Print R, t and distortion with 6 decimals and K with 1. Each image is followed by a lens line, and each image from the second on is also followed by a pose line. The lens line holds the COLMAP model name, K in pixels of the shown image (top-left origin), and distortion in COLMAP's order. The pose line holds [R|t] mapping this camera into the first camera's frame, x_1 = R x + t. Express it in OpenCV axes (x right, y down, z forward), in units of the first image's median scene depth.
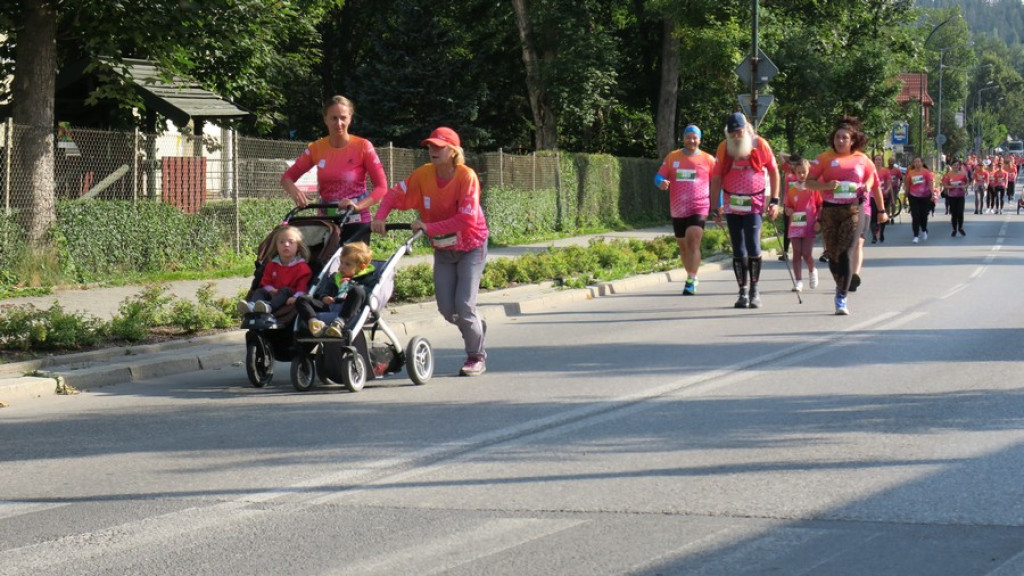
lens RADIAL K [[2686.4, 0, 452.0], [0, 2686.4, 288.1], [0, 0, 1]] dist [0.014247, 0.597305]
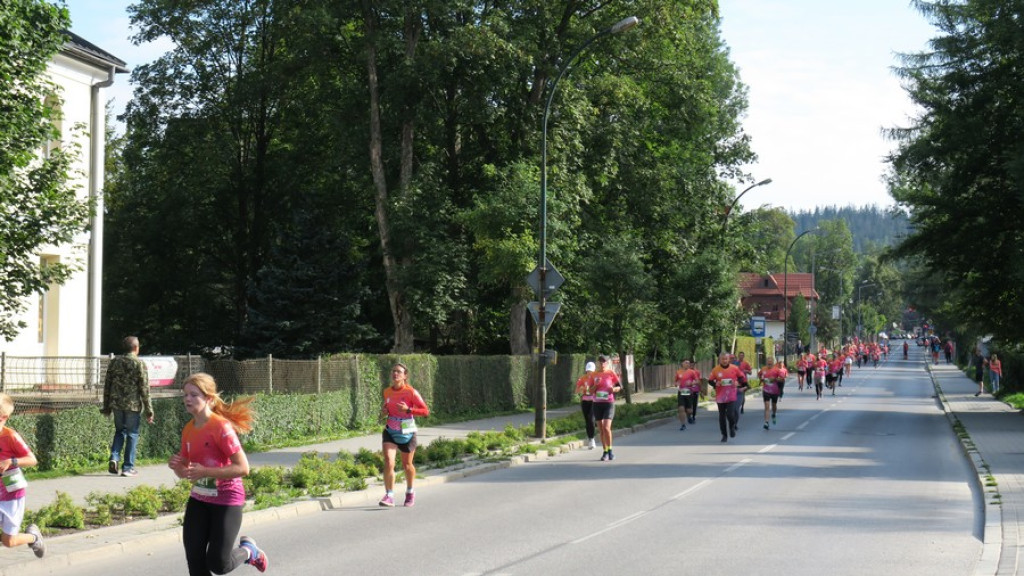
lens RADIAL K [[2099.3, 0, 512.0], [0, 2099.3, 288.0], [0, 0, 1]] dist [0.022156, 0.235155]
pose [[0.999908, 0.007986, 0.010945, 0.067539], [-0.007209, 0.997572, -0.069266, -0.014601], [-0.011472, 0.069181, 0.997538, 0.123708]]
